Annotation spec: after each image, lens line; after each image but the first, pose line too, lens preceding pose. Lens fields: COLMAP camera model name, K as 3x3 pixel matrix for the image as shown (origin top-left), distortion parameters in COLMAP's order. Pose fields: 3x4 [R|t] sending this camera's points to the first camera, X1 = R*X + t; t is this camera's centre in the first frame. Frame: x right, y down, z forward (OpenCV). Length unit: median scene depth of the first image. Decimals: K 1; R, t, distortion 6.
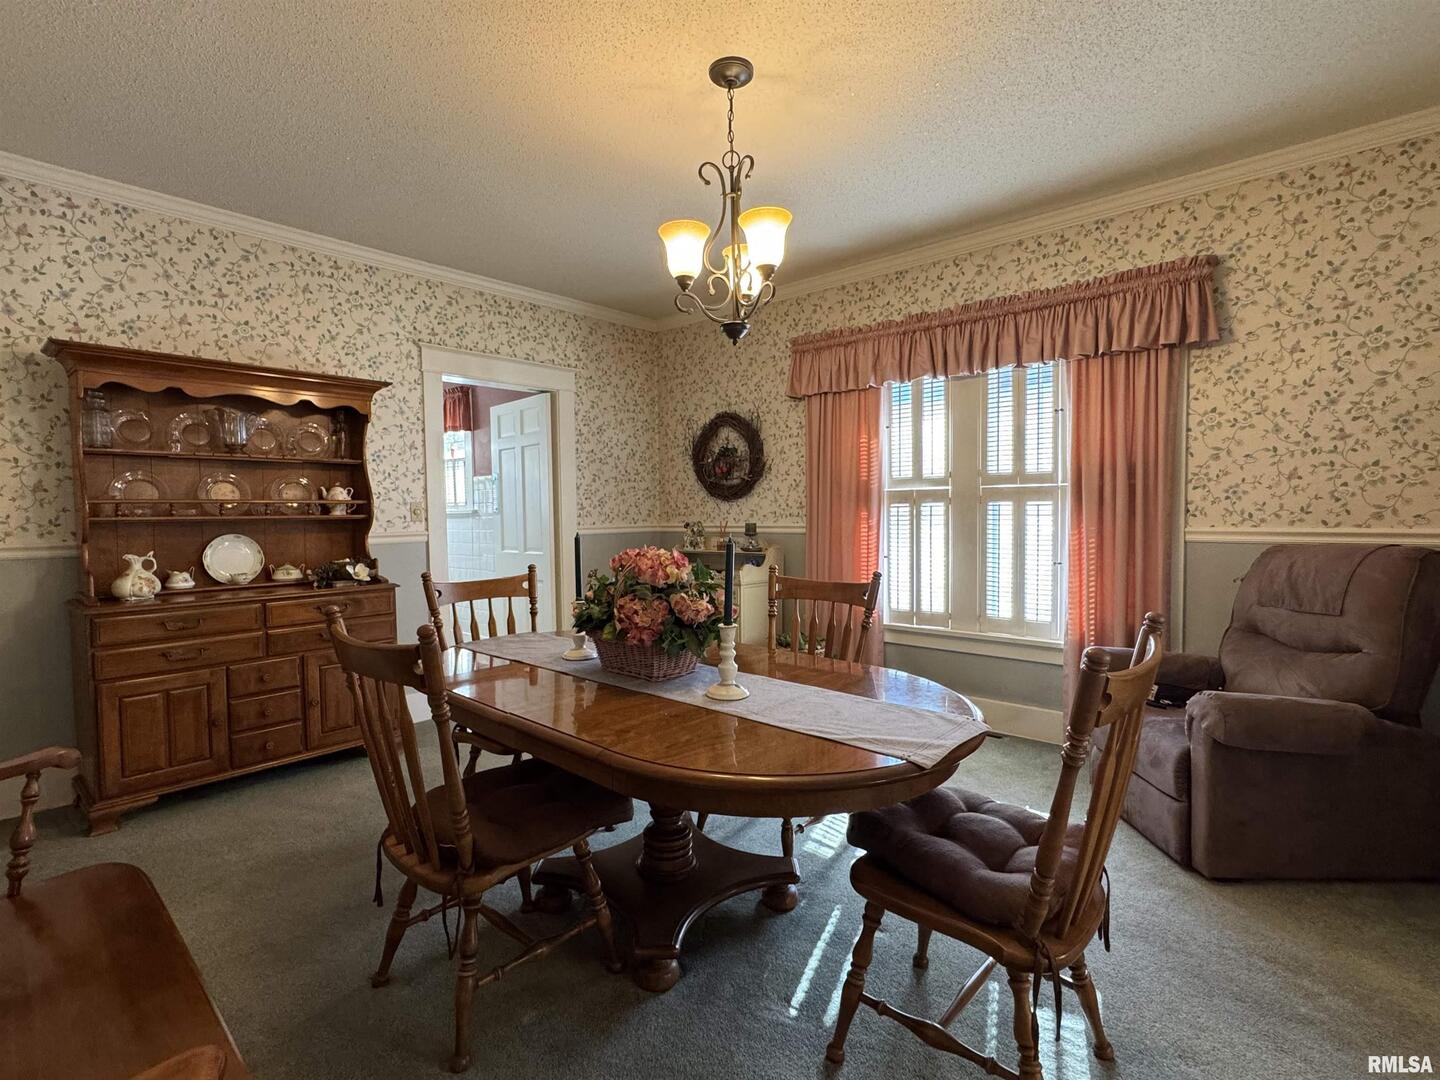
lens RADIAL K [[666.7, 0, 721.0], [0, 666.7, 536.6], [0, 0, 1]] dist [0.000384, -0.000030]
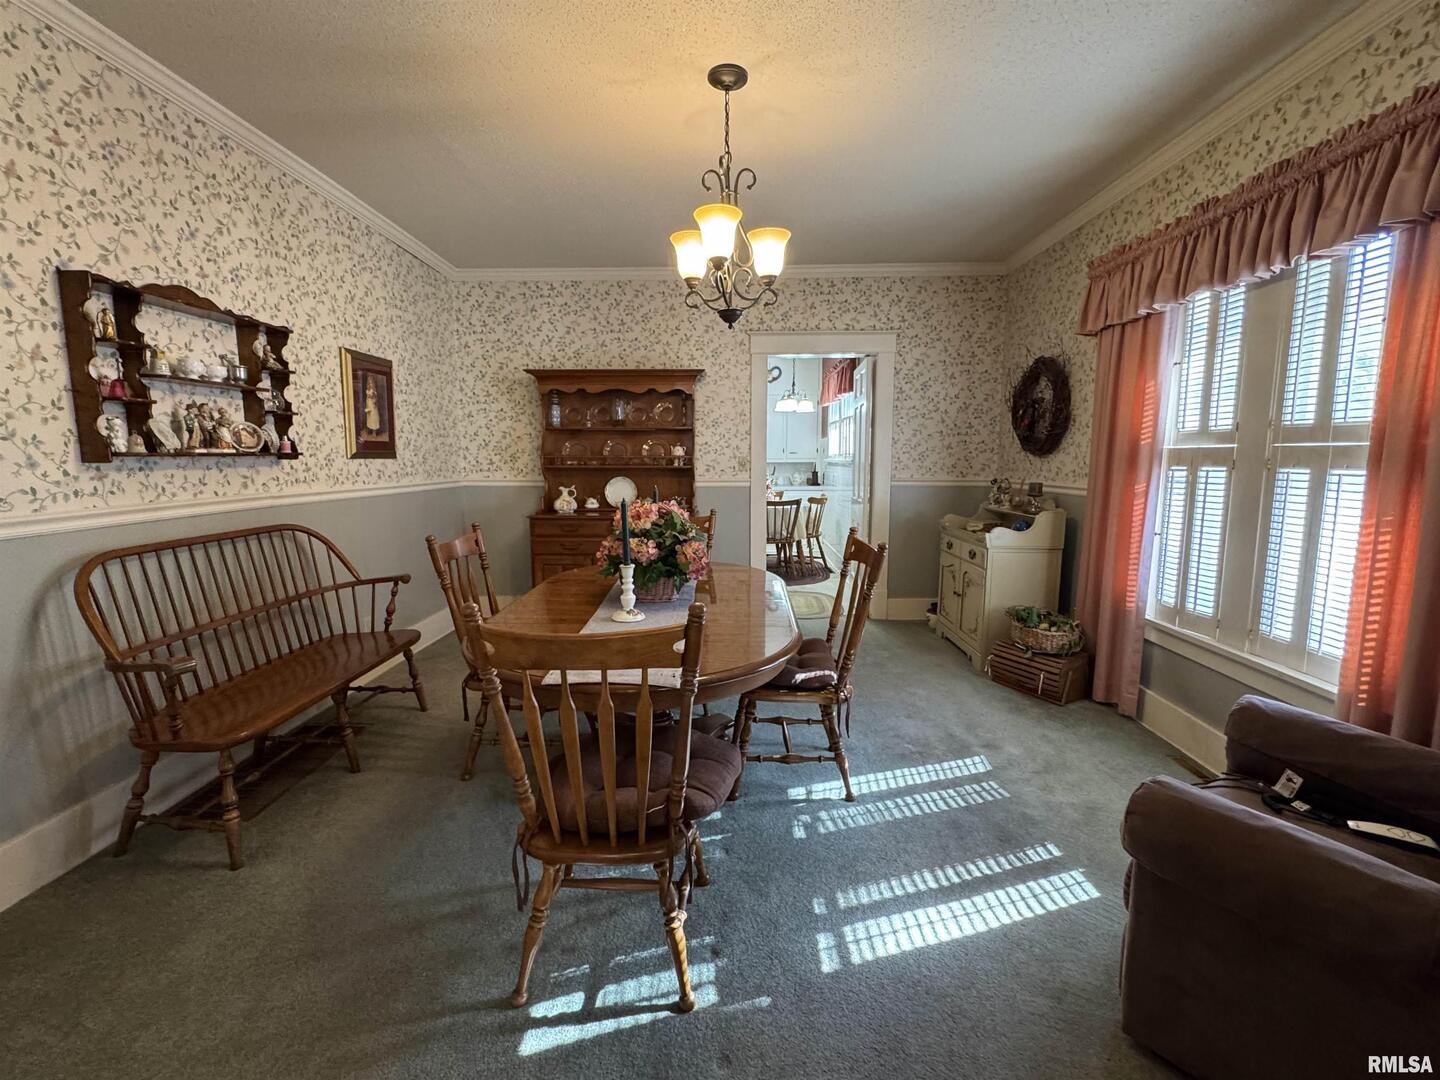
lens RADIAL K [[616.7, 0, 717.4], [0, 616.7, 536.0], [0, 0, 1]] dist [0.000502, -0.000624]
pose [[0.674167, 0.105245, -0.731042, 0.455637], [-0.037496, 0.993396, 0.108437, -0.027613], [0.737627, -0.045693, 0.673661, 0.143559]]
